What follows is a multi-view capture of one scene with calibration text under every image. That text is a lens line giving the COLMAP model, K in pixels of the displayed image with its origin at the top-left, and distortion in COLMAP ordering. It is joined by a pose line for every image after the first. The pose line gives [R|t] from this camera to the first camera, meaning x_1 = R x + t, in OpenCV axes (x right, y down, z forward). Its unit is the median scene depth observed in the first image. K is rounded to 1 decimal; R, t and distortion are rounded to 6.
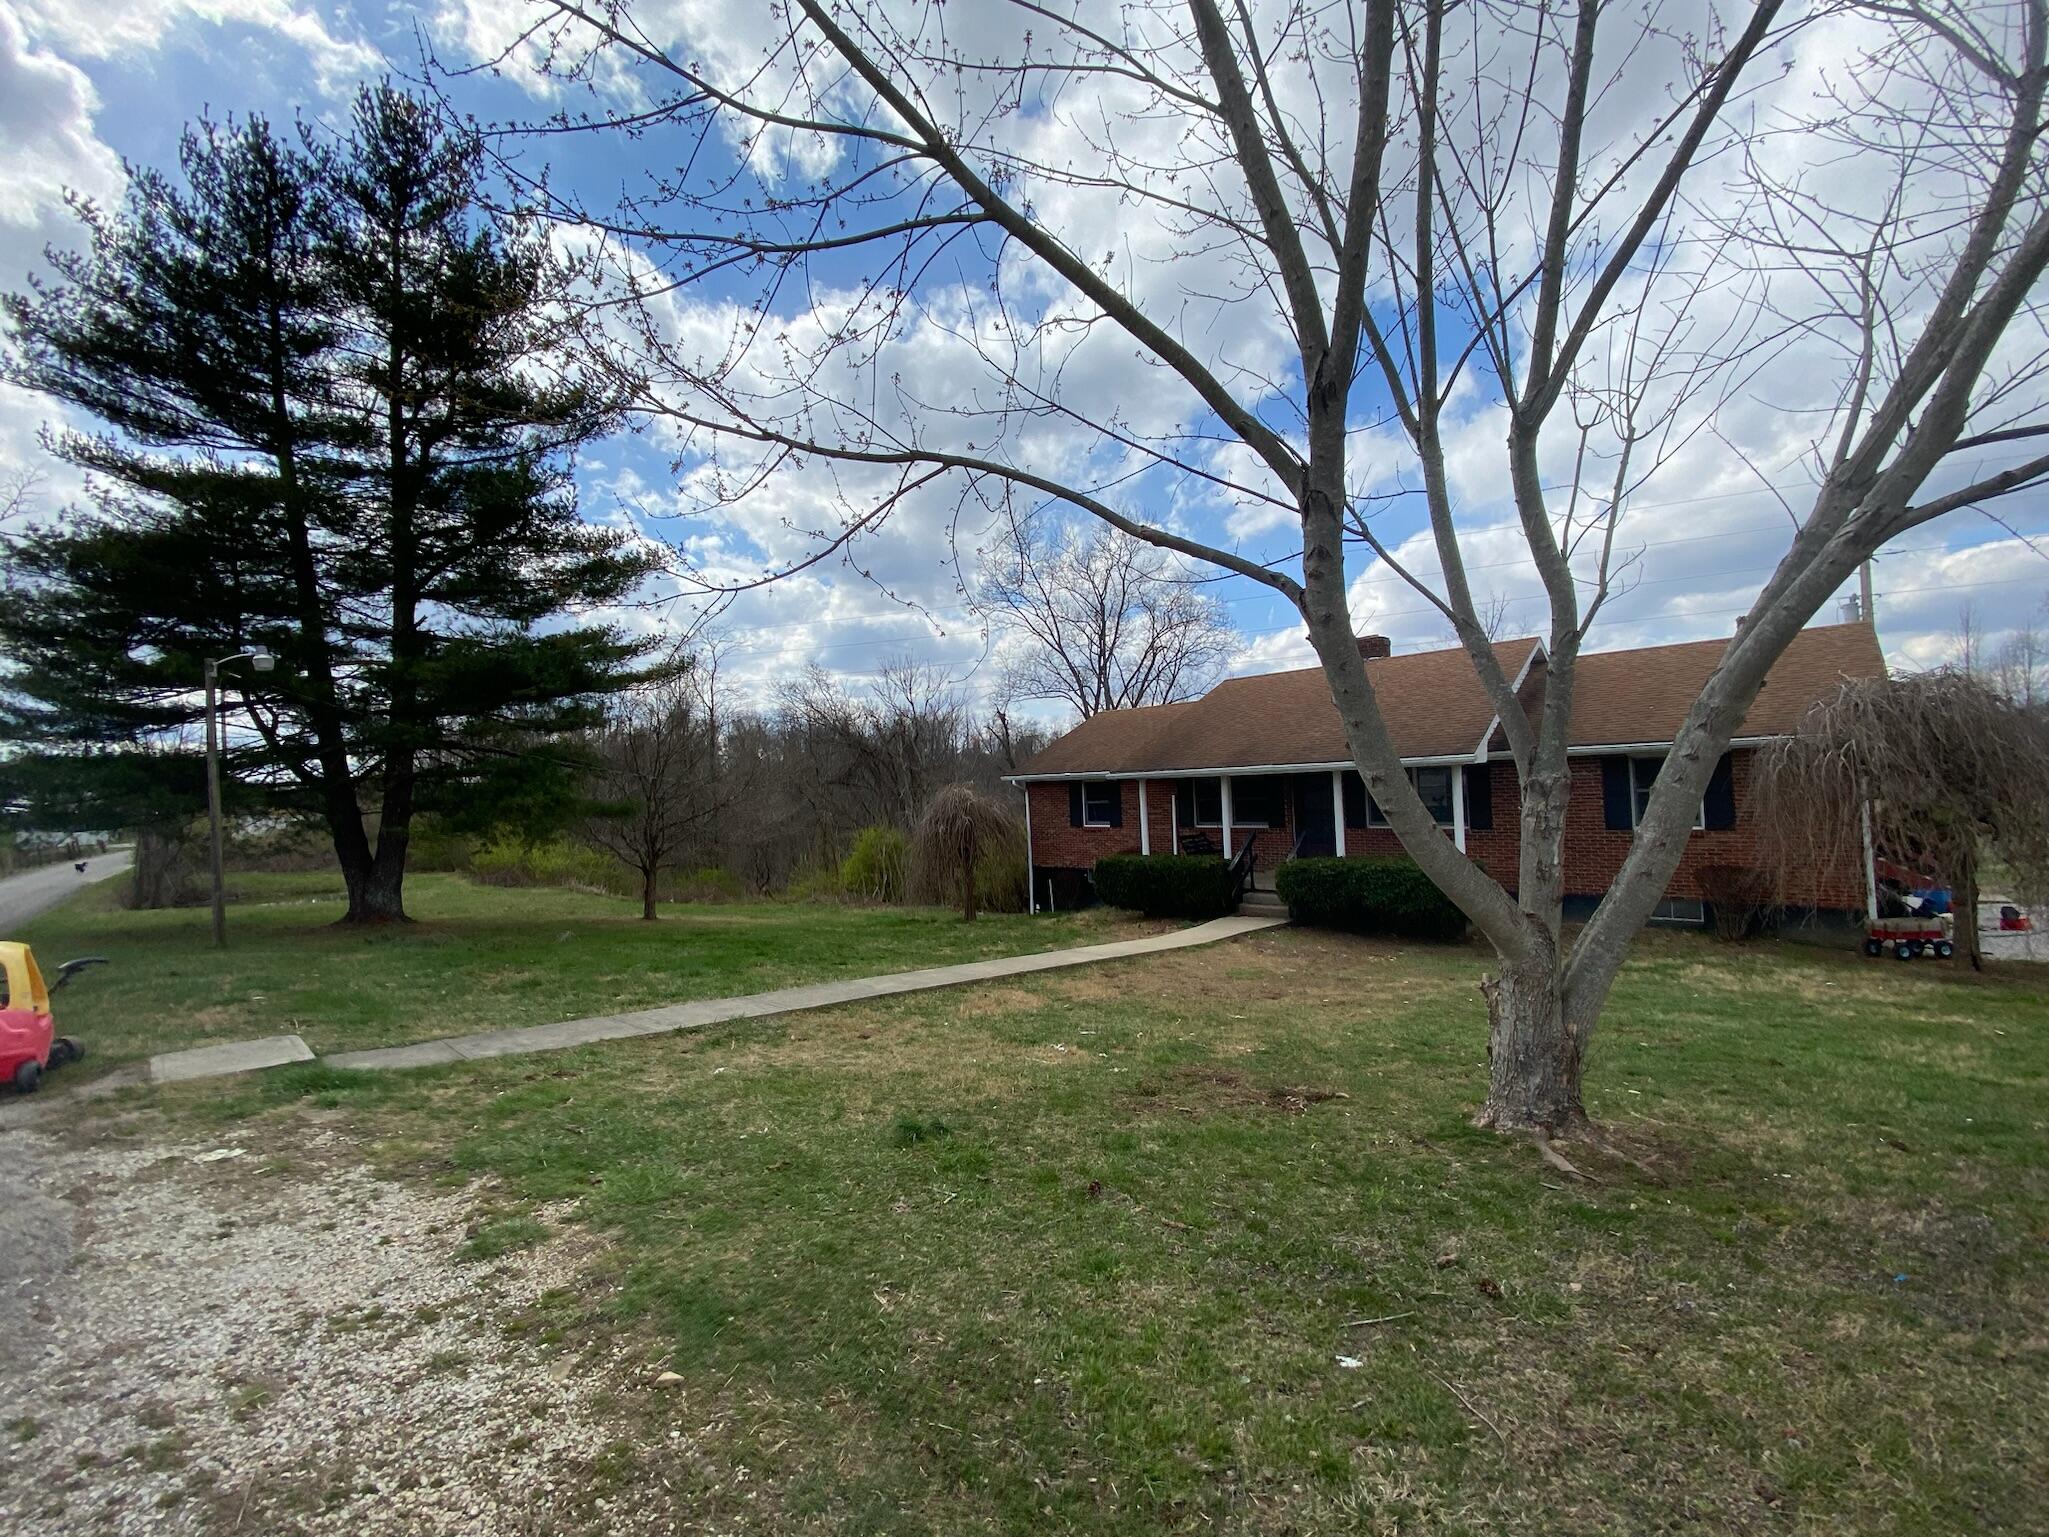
lens RADIAL K [[824.0, 0, 1024.3], [0, 824.0, 759.7], [0, 0, 1]] dist [0.055707, -0.040721]
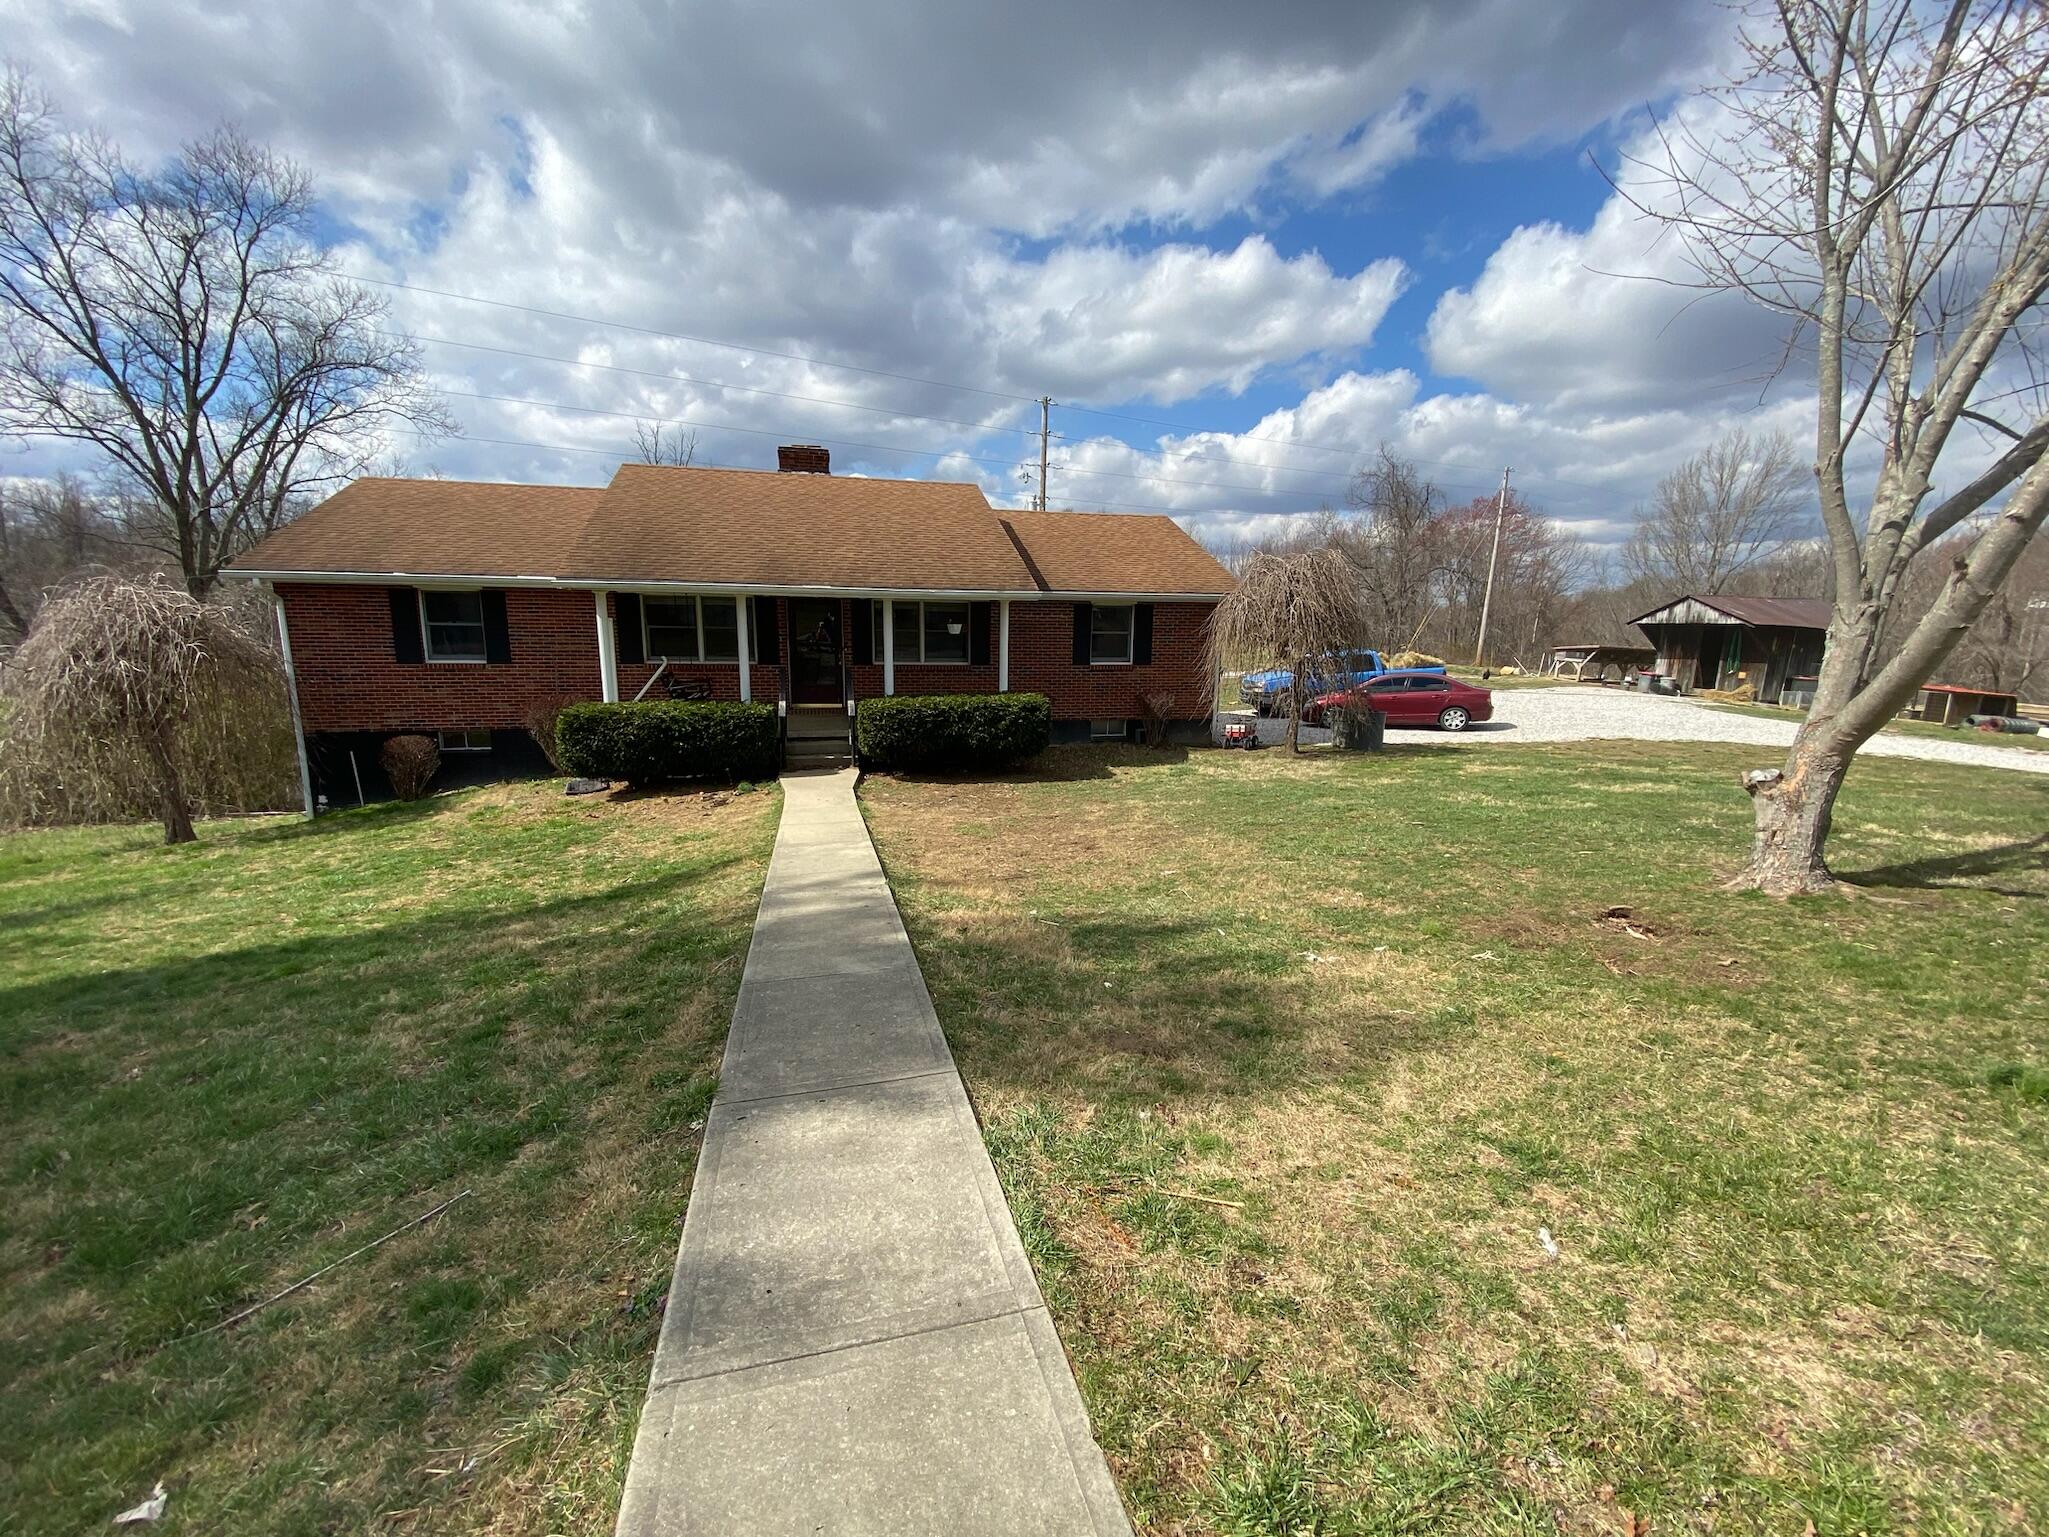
lens RADIAL K [[824.0, 0, 1024.3], [0, 824.0, 759.7], [0, 0, 1]] dist [0.055707, -0.040721]
pose [[0.529492, -0.092191, 0.843291, -0.222401], [-0.064096, 0.986888, 0.148134, 0.029595], [-0.845890, -0.132488, 0.516640, 0.272551]]
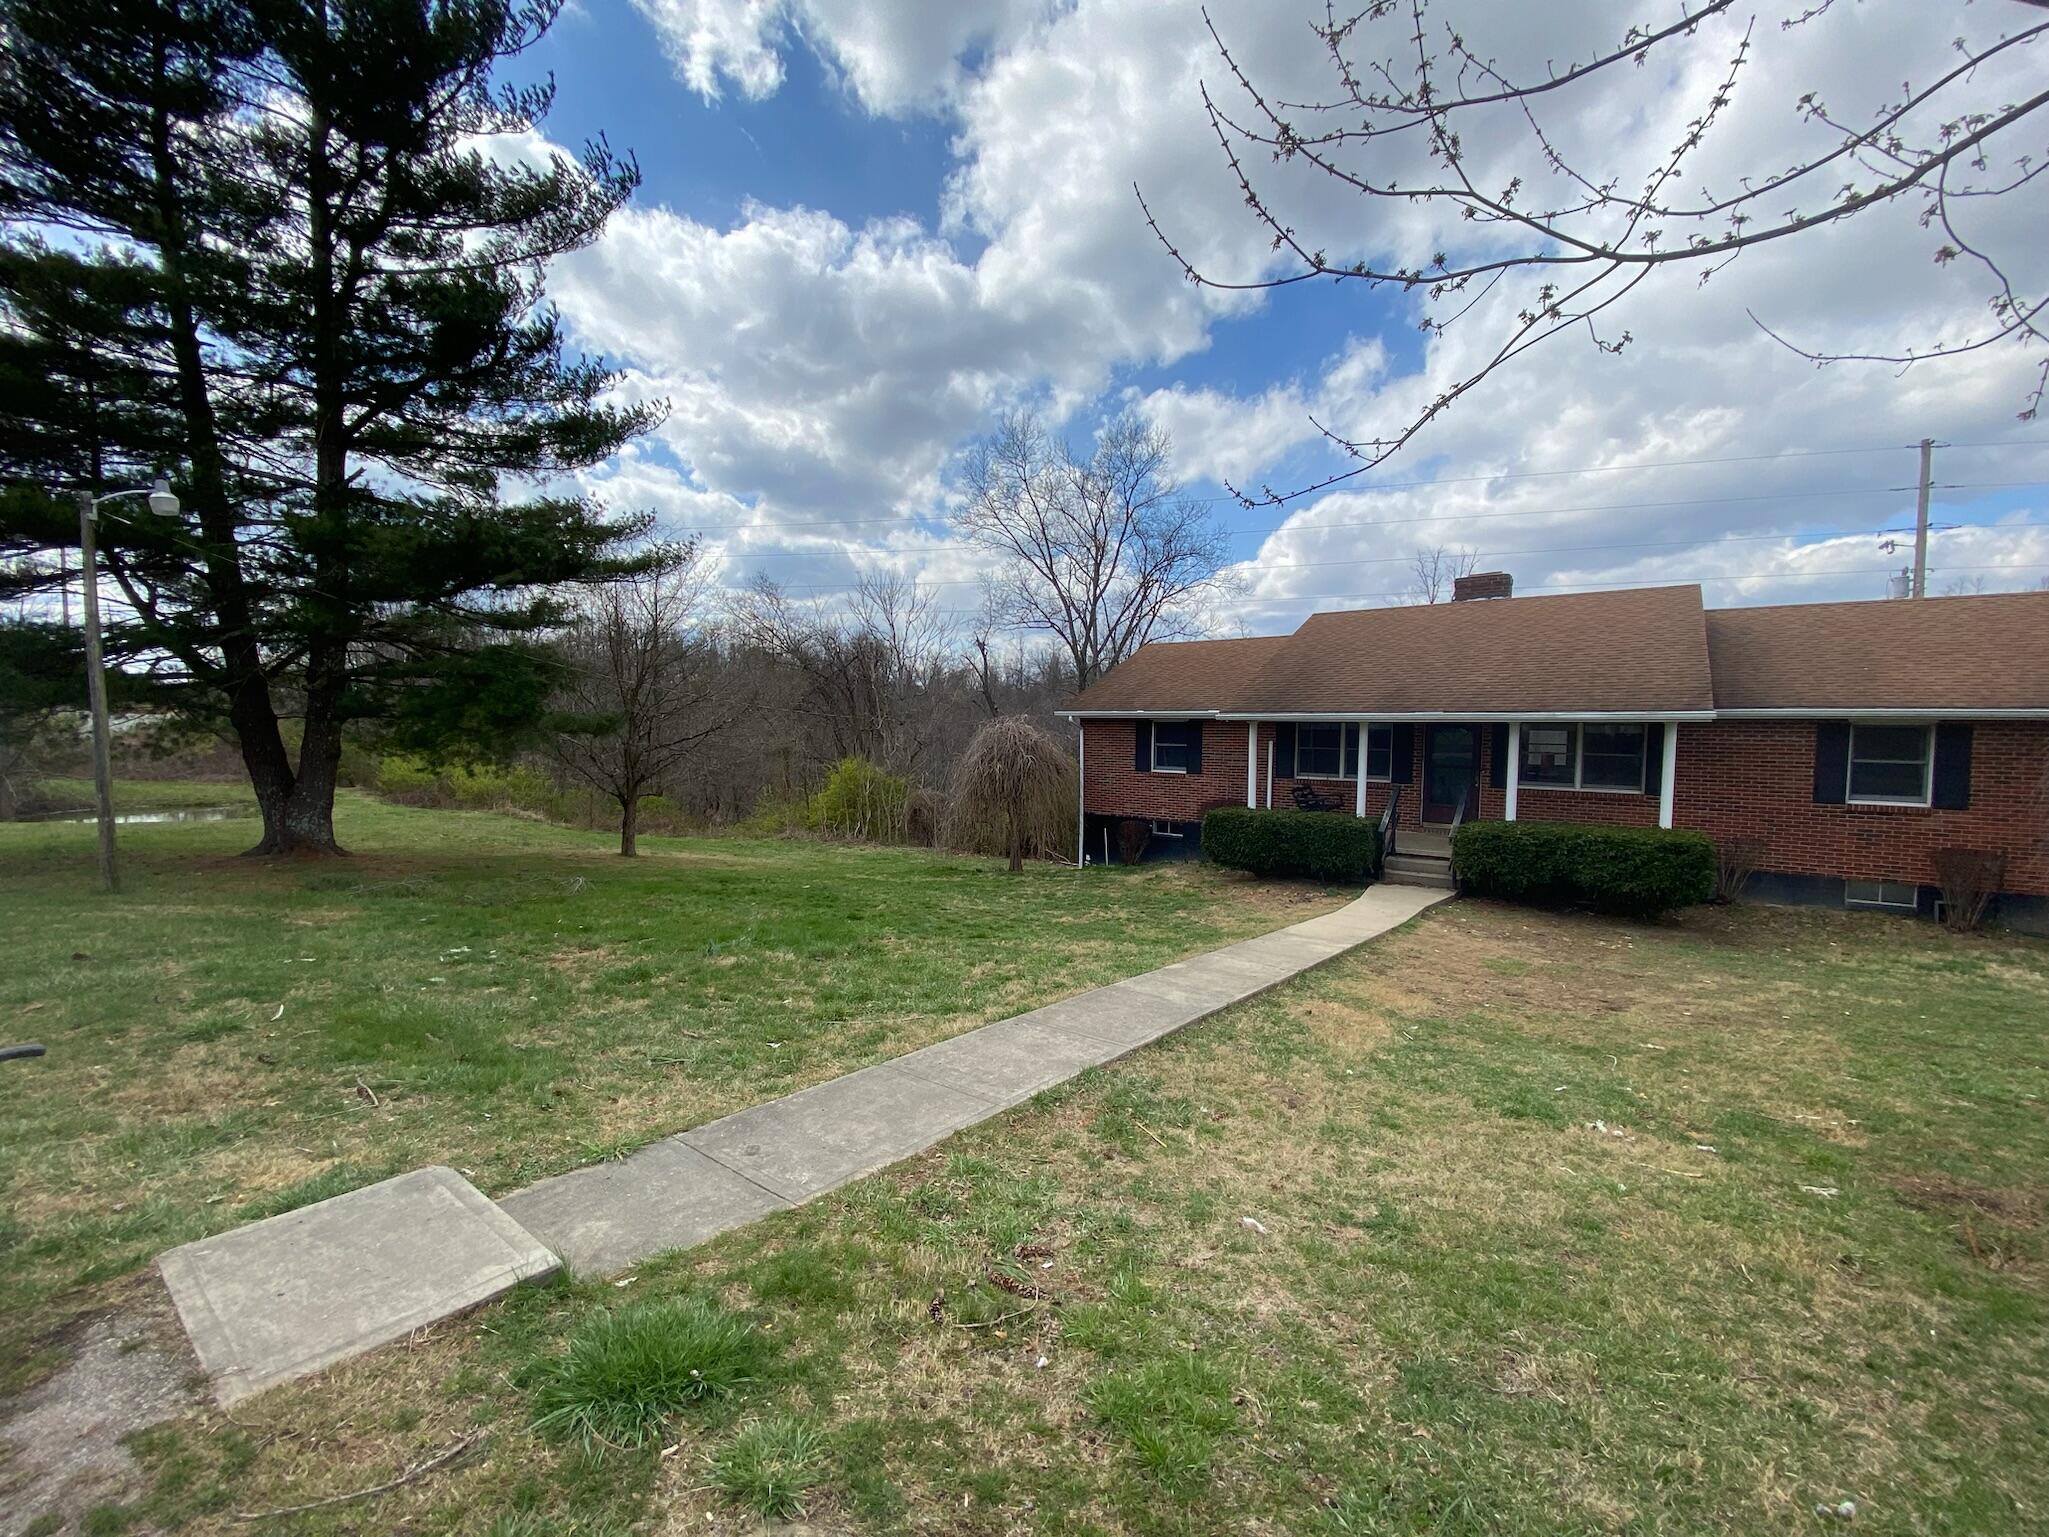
lens RADIAL K [[820.3, 0, 1000.9], [0, 820.3, 776.2], [0, 0, 1]] dist [0.024410, -0.018260]
pose [[0.994027, 0.041261, 0.101030, -0.172278], [-0.050776, 0.994325, 0.093490, 0.011459], [-0.096599, -0.098061, 0.990481, 0.135988]]
